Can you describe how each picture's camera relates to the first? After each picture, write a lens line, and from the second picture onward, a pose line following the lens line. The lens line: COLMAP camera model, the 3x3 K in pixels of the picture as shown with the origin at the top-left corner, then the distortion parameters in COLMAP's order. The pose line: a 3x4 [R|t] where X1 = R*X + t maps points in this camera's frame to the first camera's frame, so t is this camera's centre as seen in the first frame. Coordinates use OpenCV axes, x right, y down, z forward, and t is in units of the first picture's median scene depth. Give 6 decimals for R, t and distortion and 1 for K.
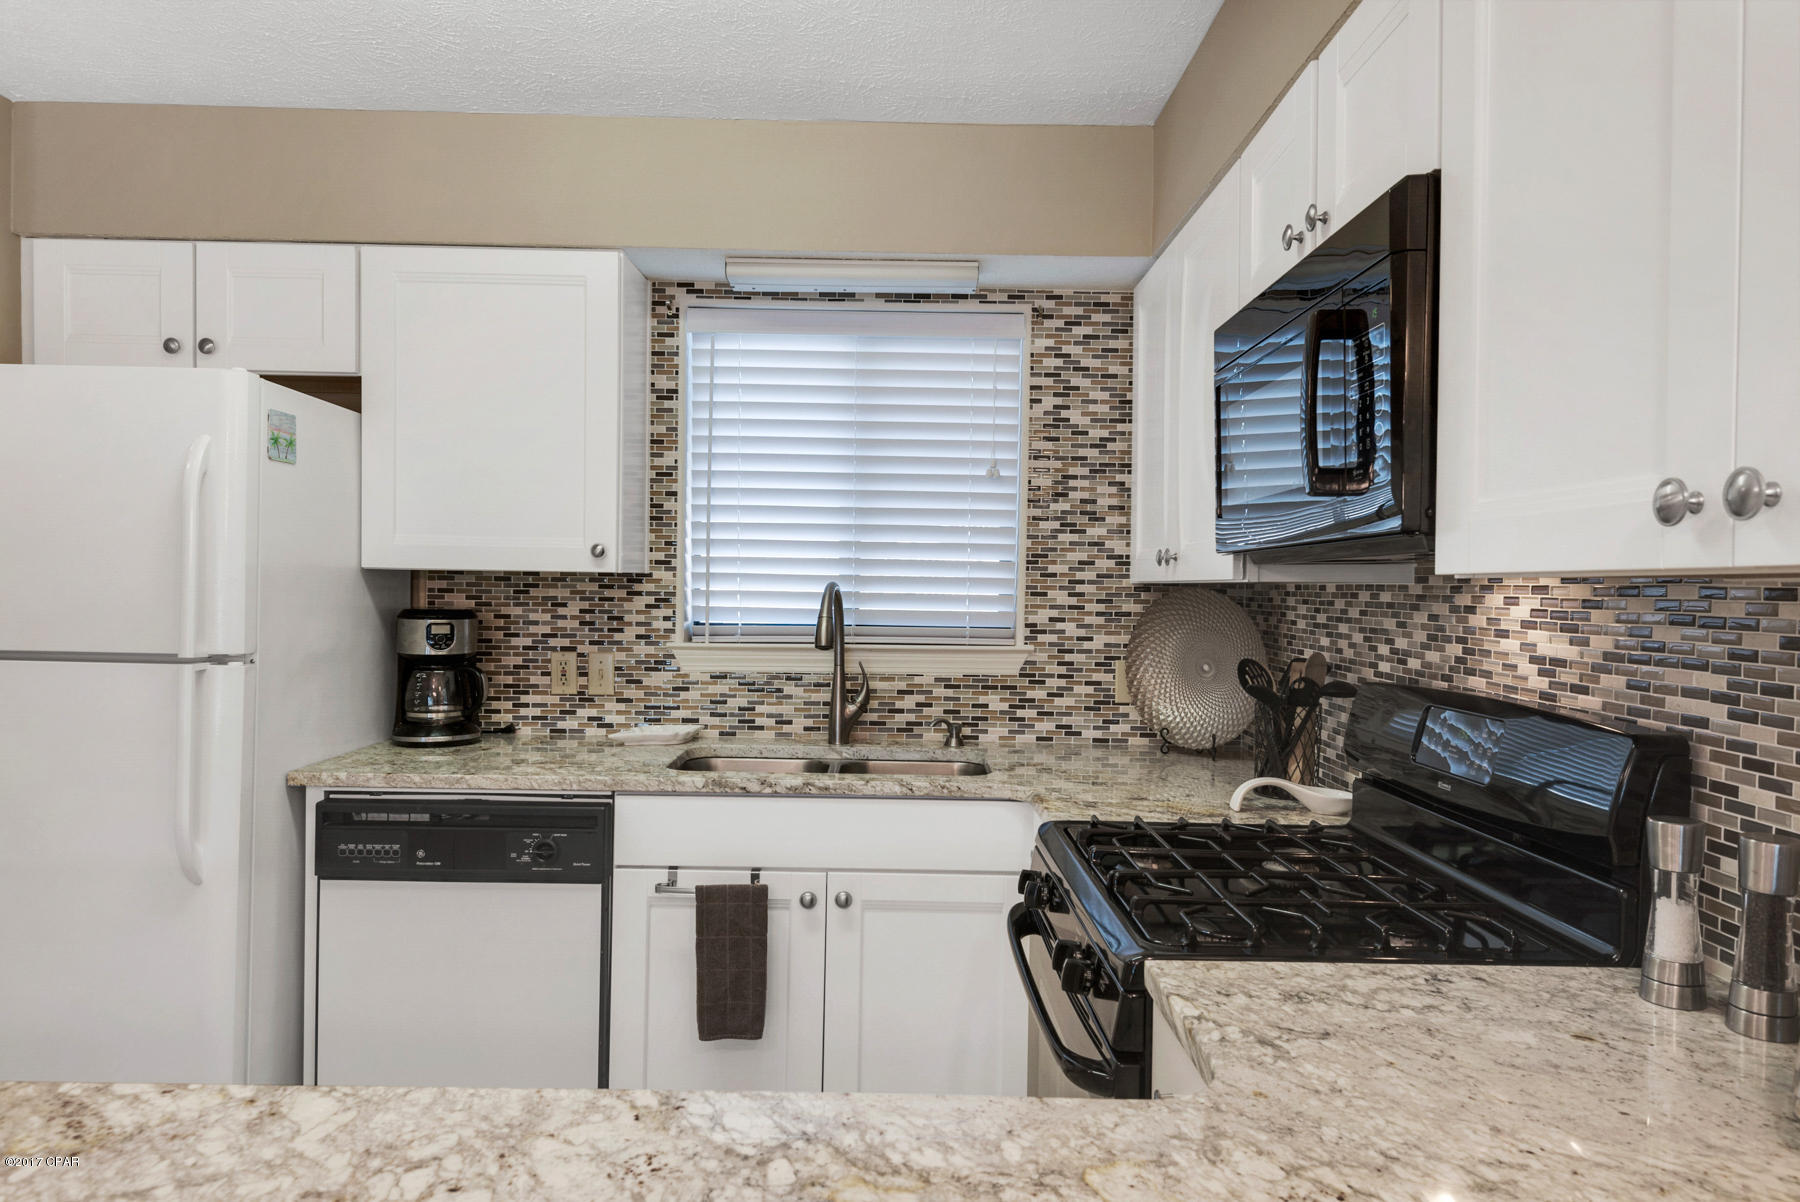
lens RADIAL K [[1155.8, 0, 898.0], [0, 1155.8, 604.5], [0, 0, 1]] dist [0.029672, -0.014908]
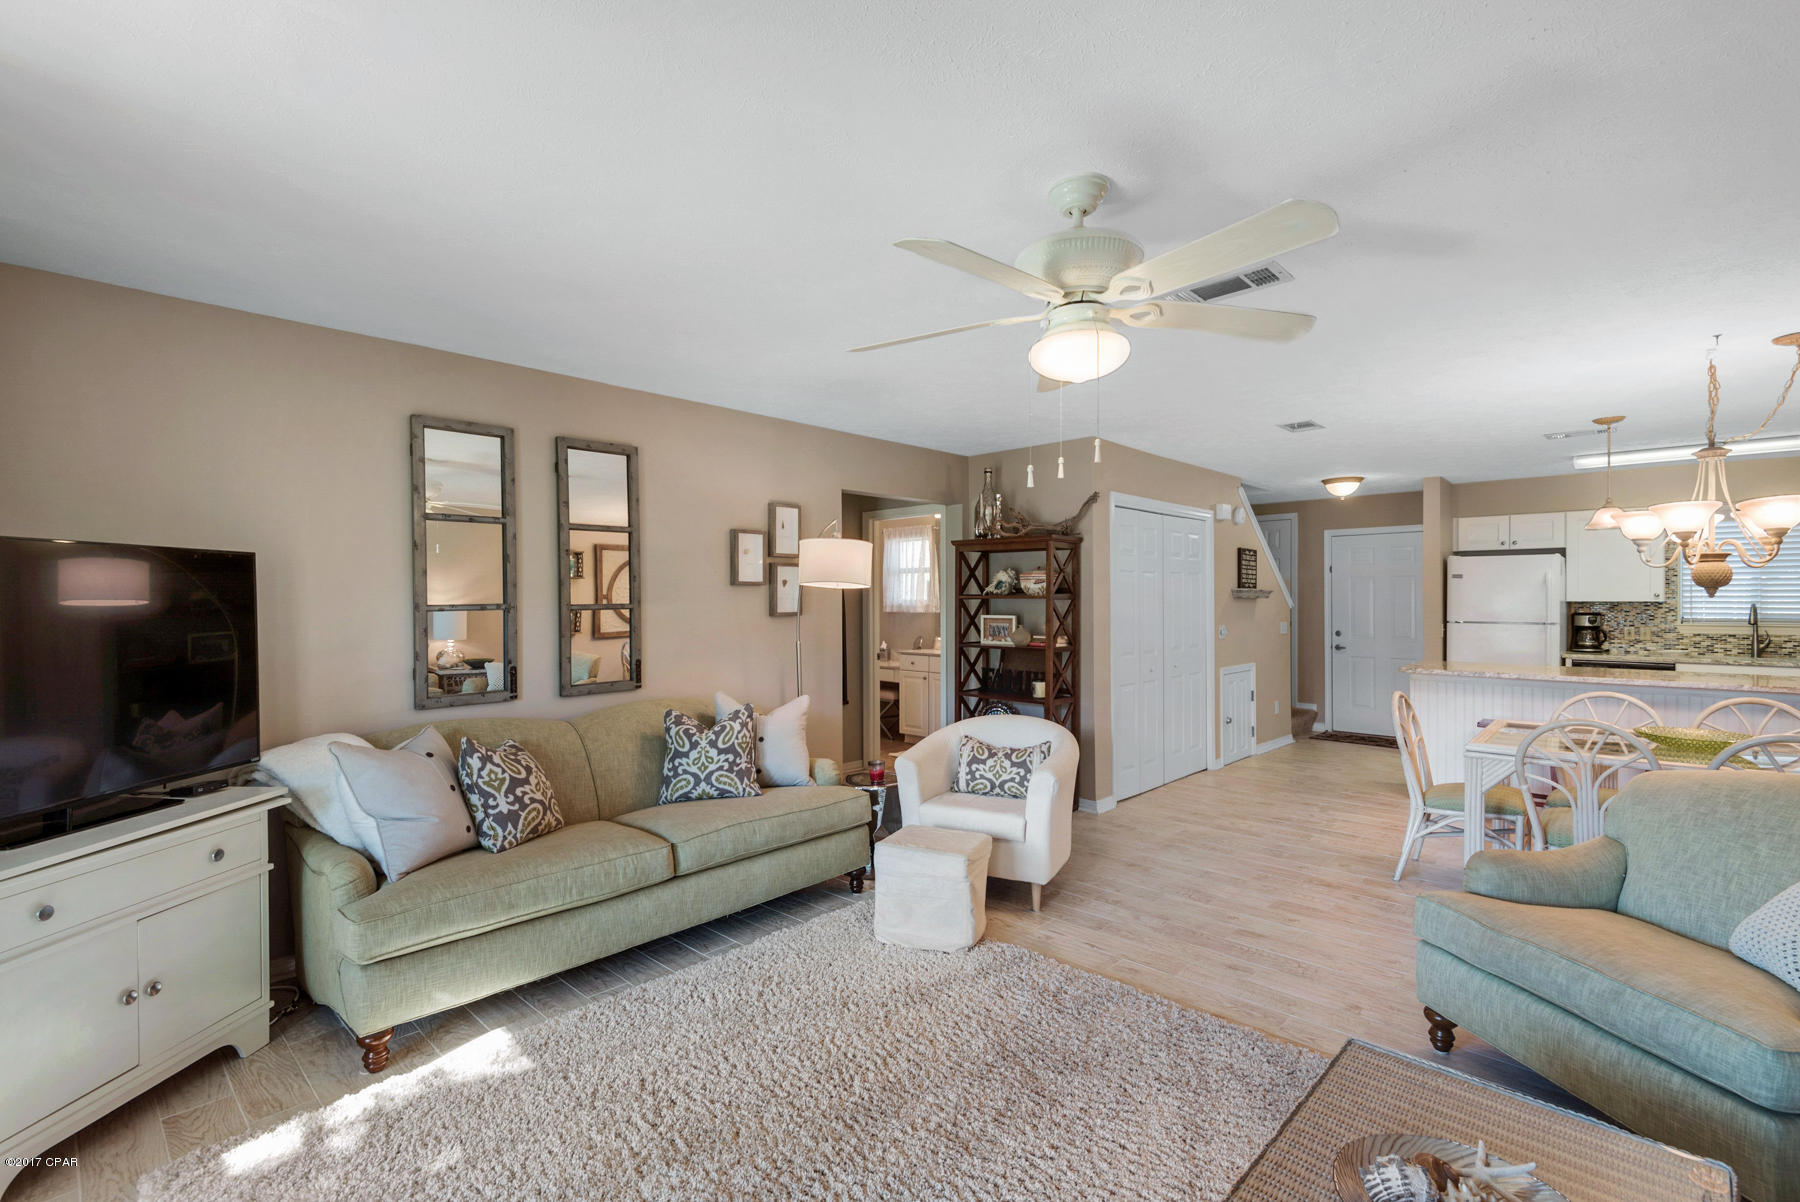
lens RADIAL K [[811.0, 0, 893.9], [0, 811.0, 599.3], [0, 0, 1]] dist [0.026546, -0.014703]
pose [[0.719605, -0.015519, -0.694210, -0.177172], [-0.004908, 0.999612, -0.027434, 0.037994], [0.694366, 0.023149, 0.719249, -2.043786]]
